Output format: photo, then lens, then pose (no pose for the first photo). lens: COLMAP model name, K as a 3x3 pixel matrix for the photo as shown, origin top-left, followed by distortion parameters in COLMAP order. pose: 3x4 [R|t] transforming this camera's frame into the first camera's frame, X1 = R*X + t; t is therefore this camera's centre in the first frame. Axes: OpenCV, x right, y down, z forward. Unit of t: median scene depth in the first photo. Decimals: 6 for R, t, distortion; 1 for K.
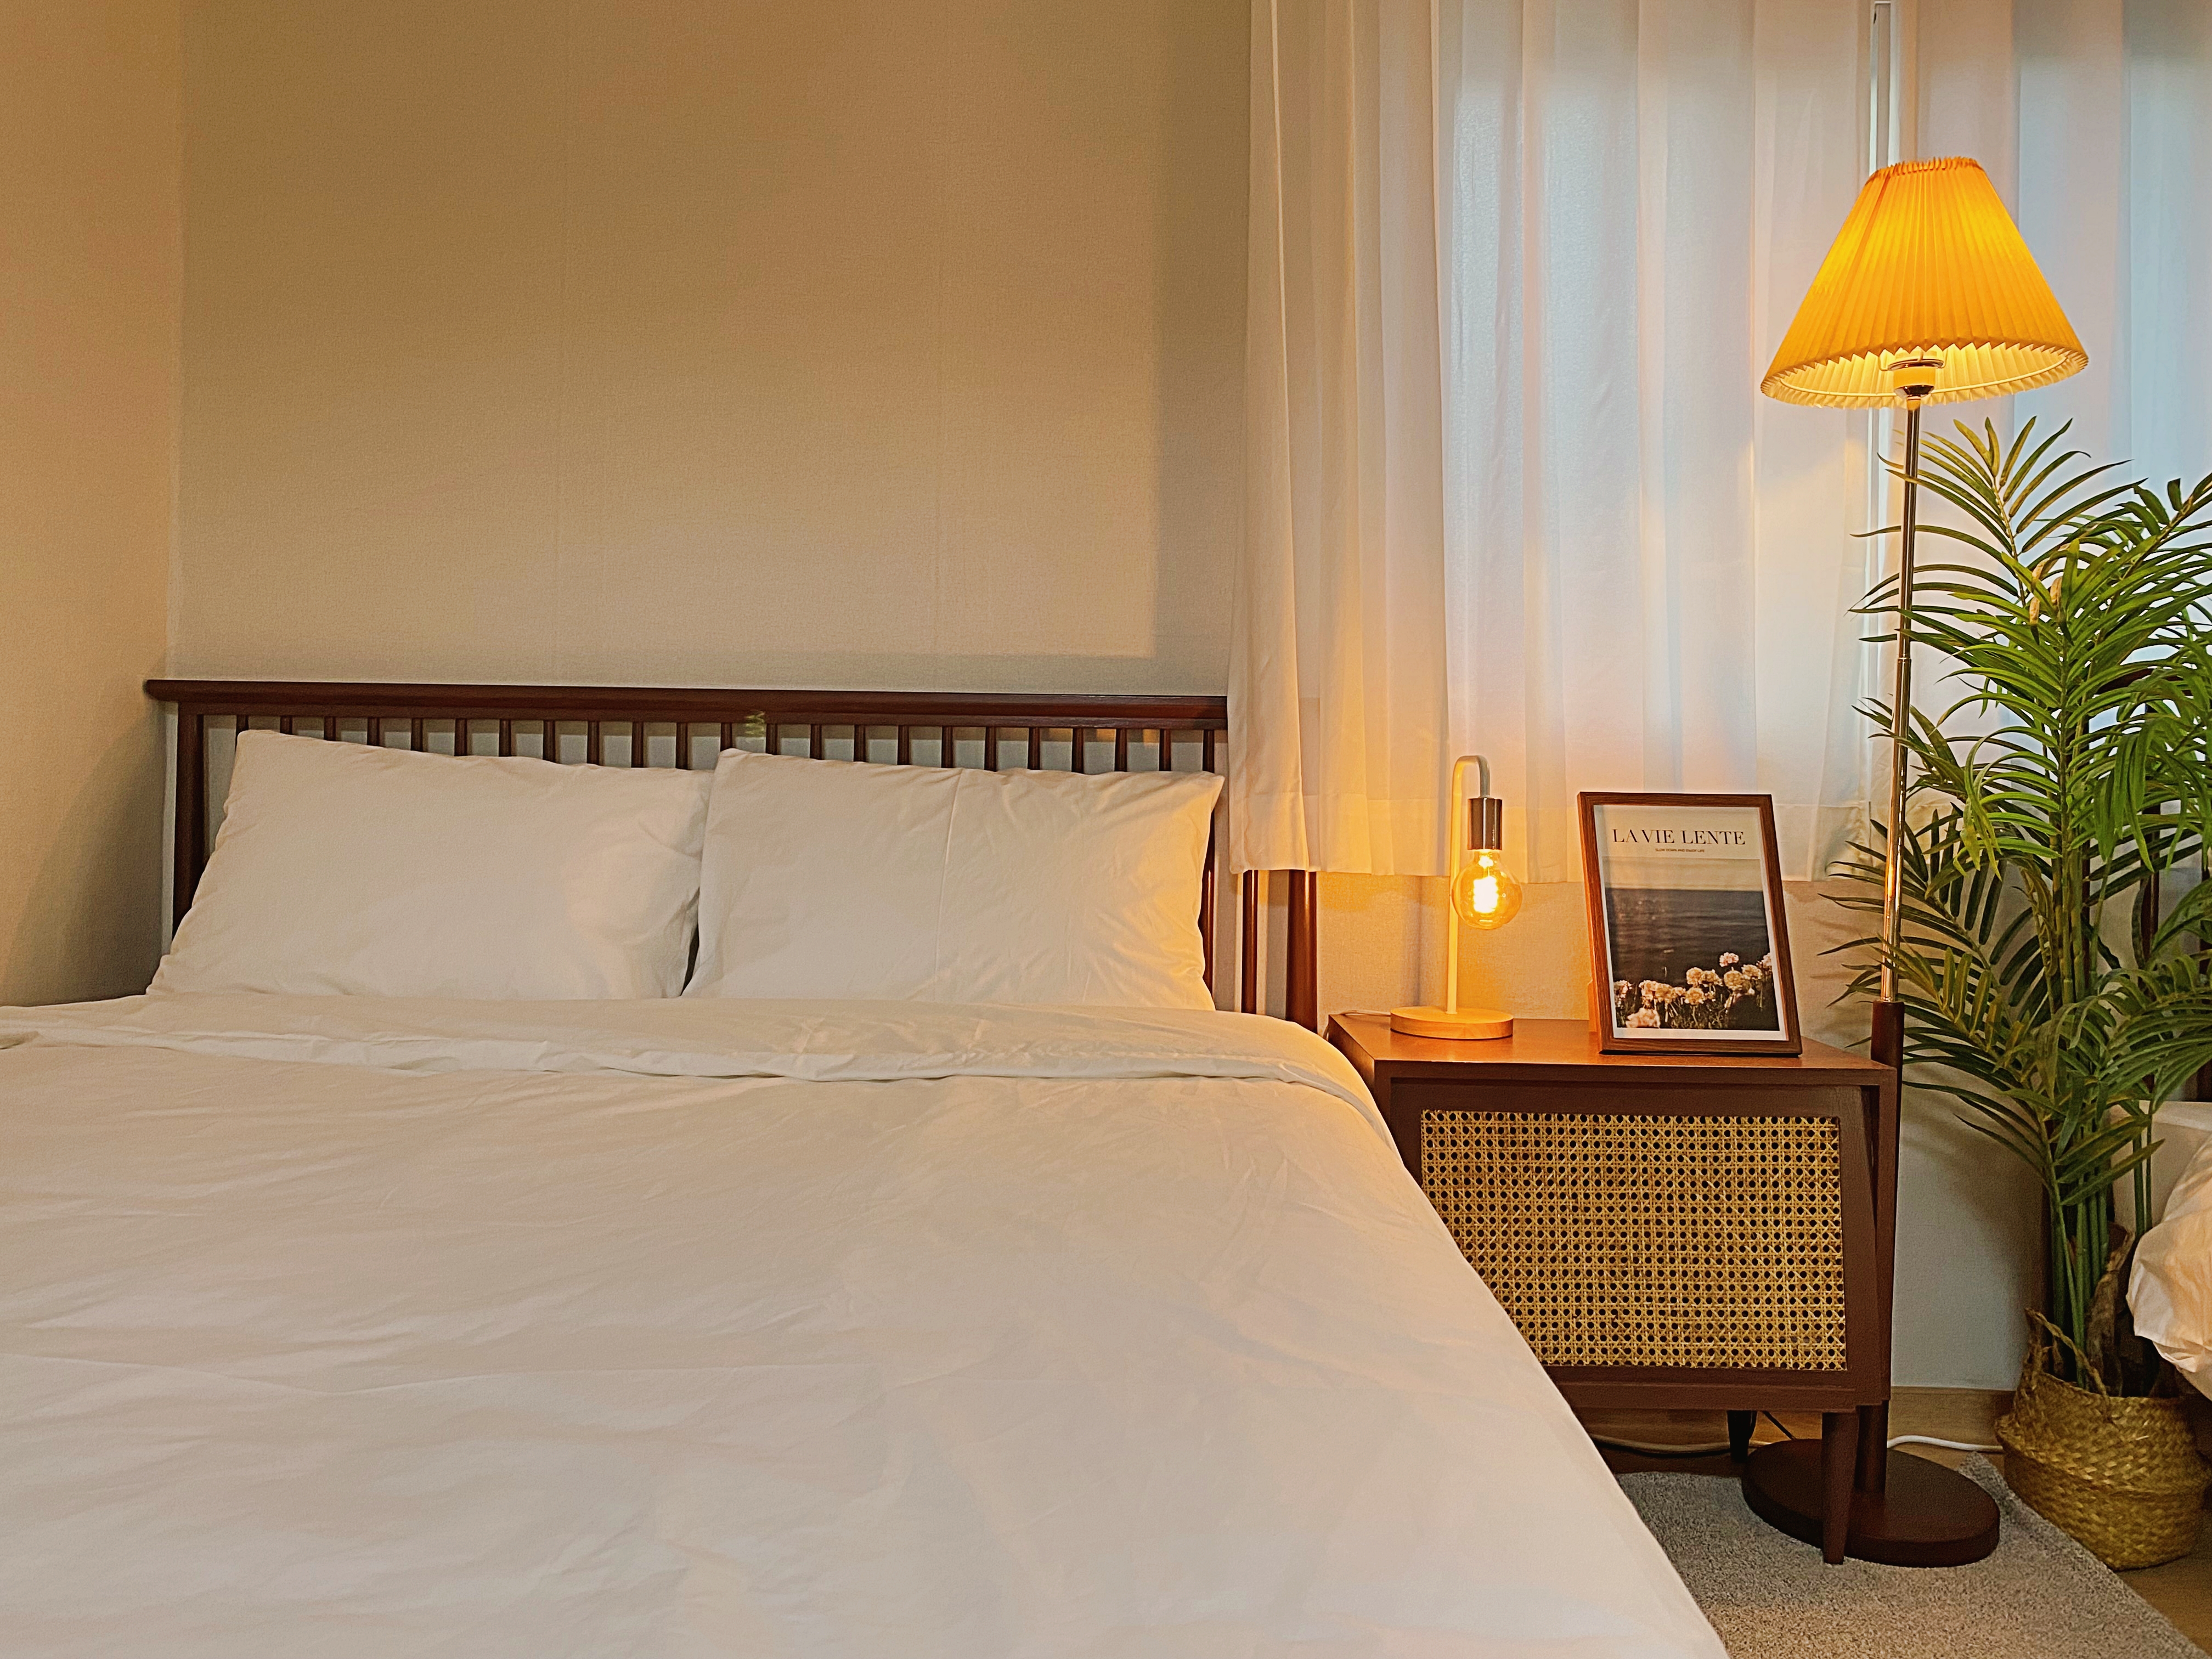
lens RADIAL K [[1674.6, 0, 1109.9], [0, 1674.6, 828.6], [0, 0, 1]] dist [0.040551, -0.041653]
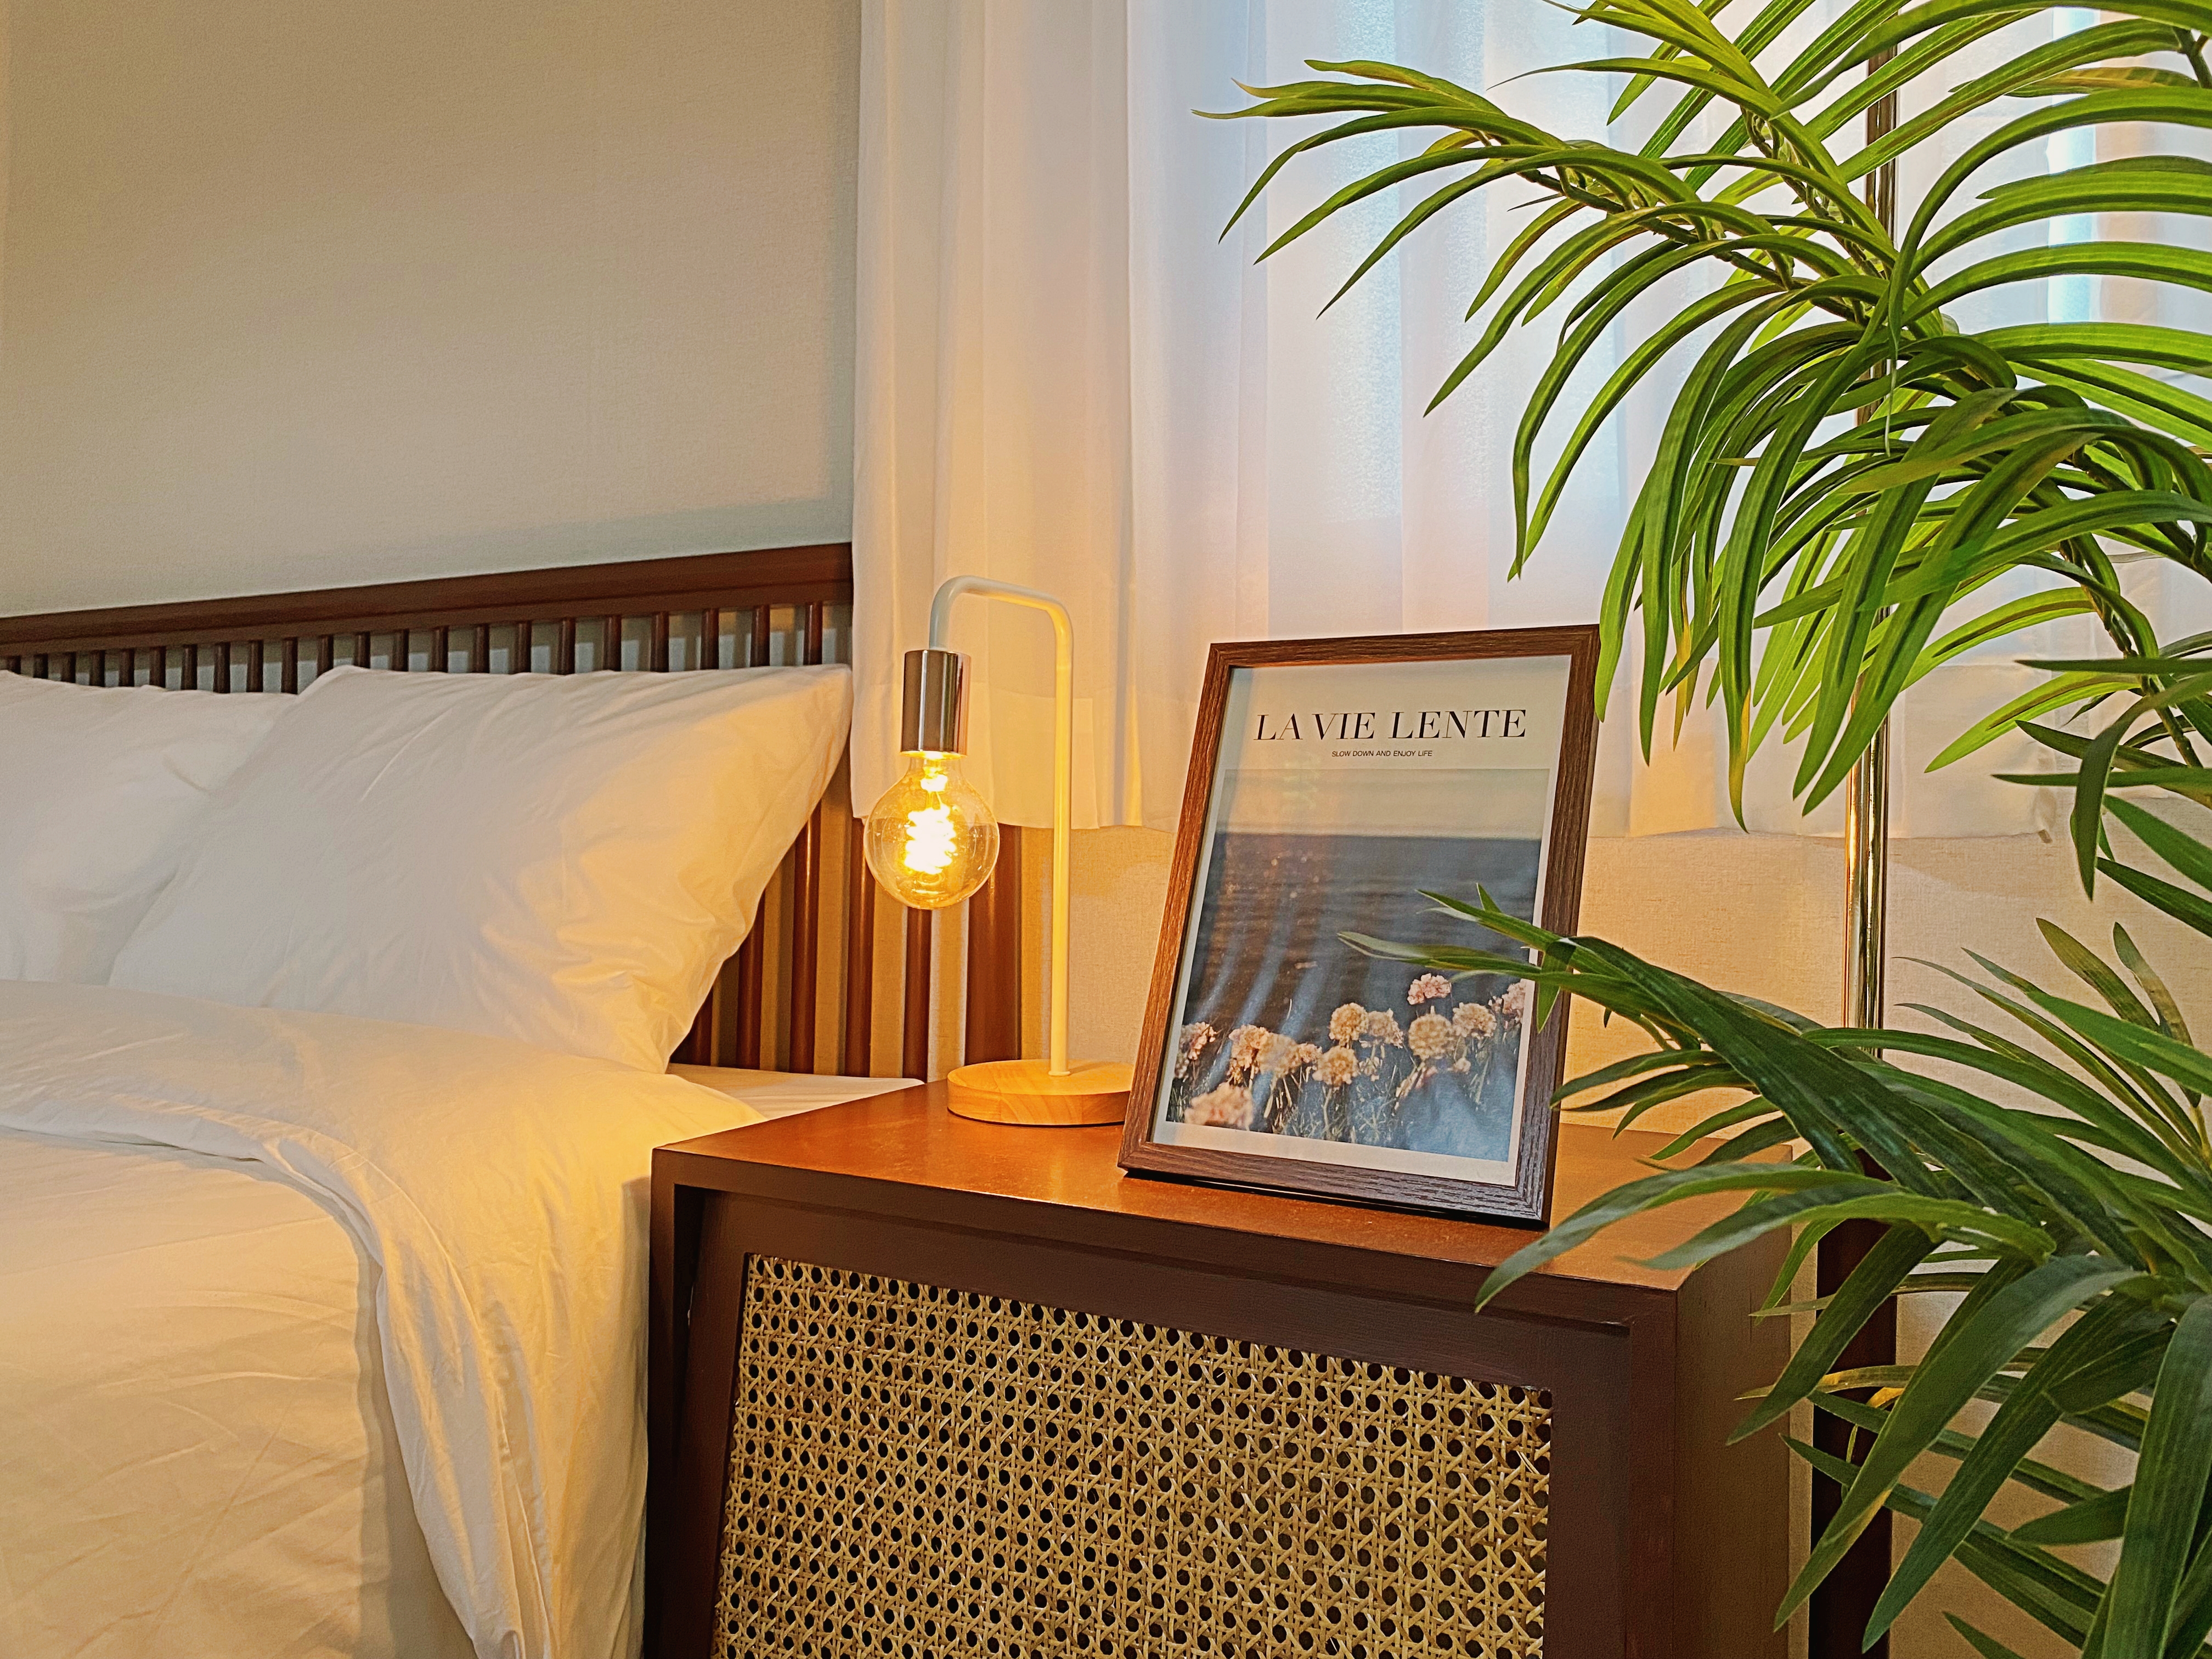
lens RADIAL K [[1674.6, 0, 1104.8], [0, 1674.6, 815.8], [0, 0, 1]] dist [0.040551, -0.041653]
pose [[0.866695, -0.009662, -0.498744, 0.539213], [-0.001451, 0.999759, -0.021891, 0.043414], [0.498836, 0.019697, 0.866473, 0.597112]]
